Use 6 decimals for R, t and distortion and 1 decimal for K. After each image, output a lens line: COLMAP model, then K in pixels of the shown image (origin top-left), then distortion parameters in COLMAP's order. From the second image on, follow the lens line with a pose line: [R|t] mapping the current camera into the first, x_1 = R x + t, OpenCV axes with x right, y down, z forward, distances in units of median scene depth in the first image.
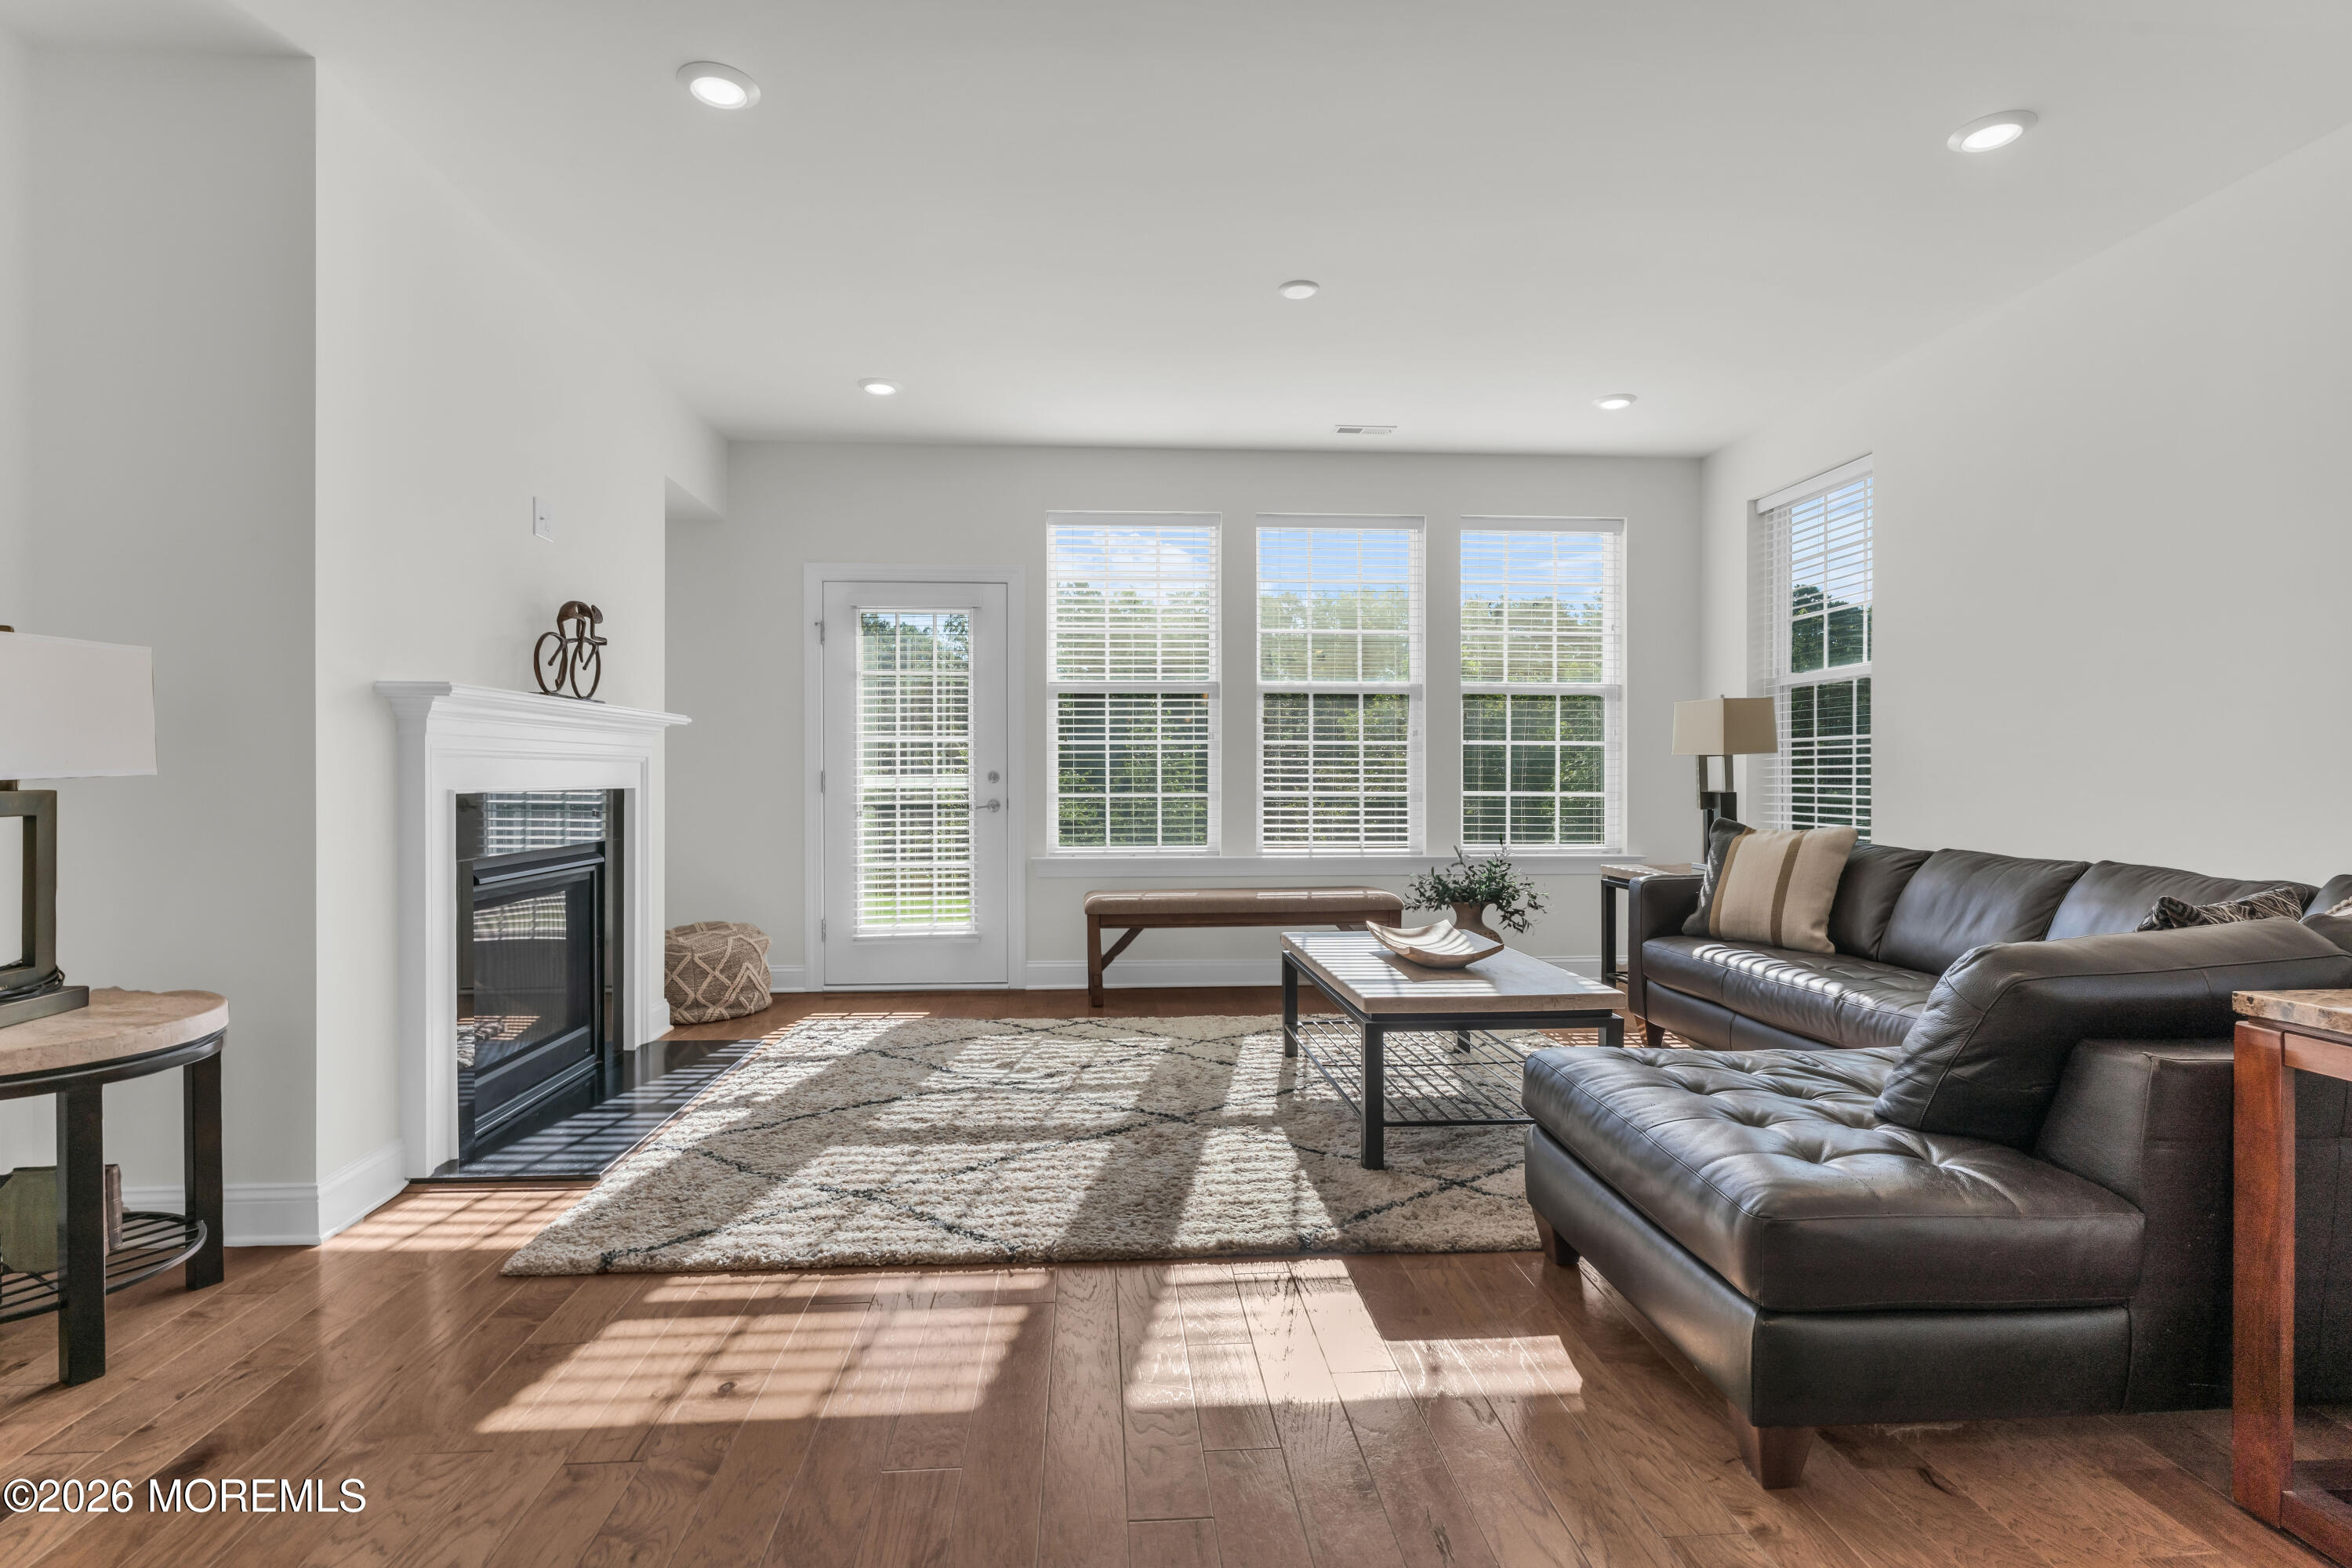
lens RADIAL K [[1130.2, 0, 1169.4], [0, 1130.2, 786.4], [0, 0, 1]] dist [0.000464, -0.000368]
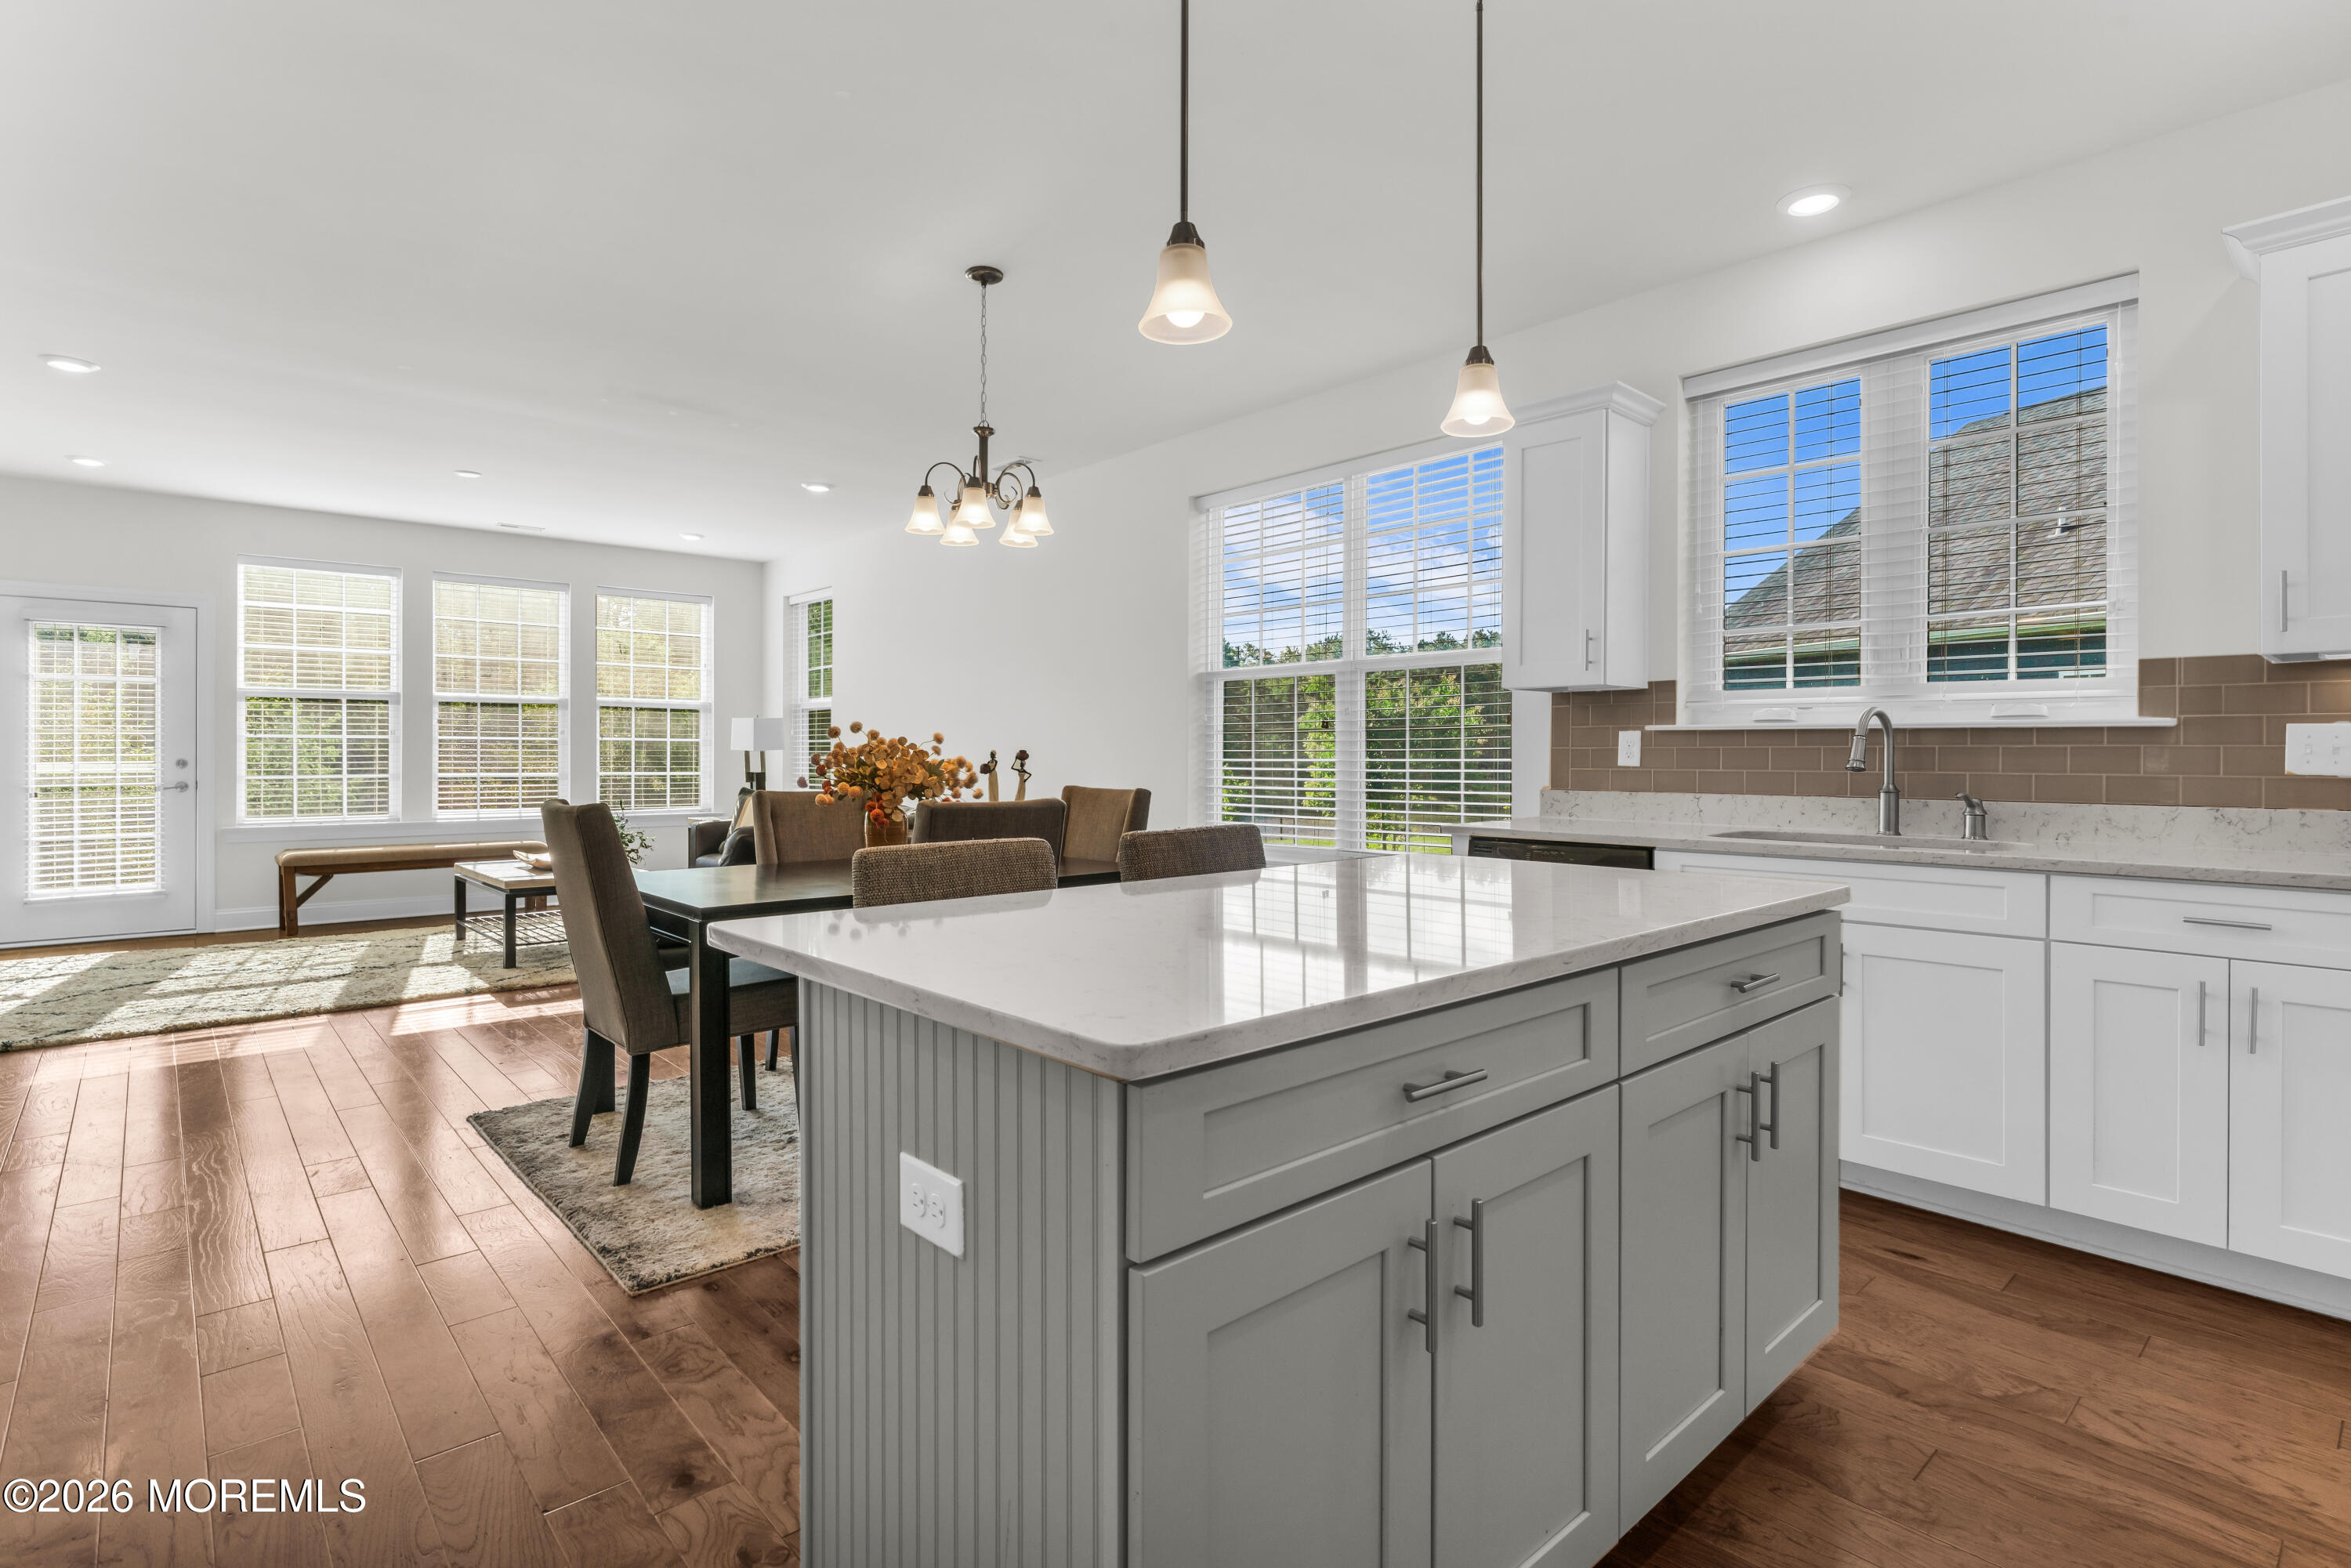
lens RADIAL K [[1146.7, 0, 1168.8], [0, 1146.7, 752.2], [0, 0, 1]] dist [0.001857, -0.000090]
pose [[0.790846, 0.003842, 0.612003, -0.080900], [0.001585, 0.999964, -0.008326, -0.009892], [-0.612013, 0.007554, 0.790812, -0.762897]]
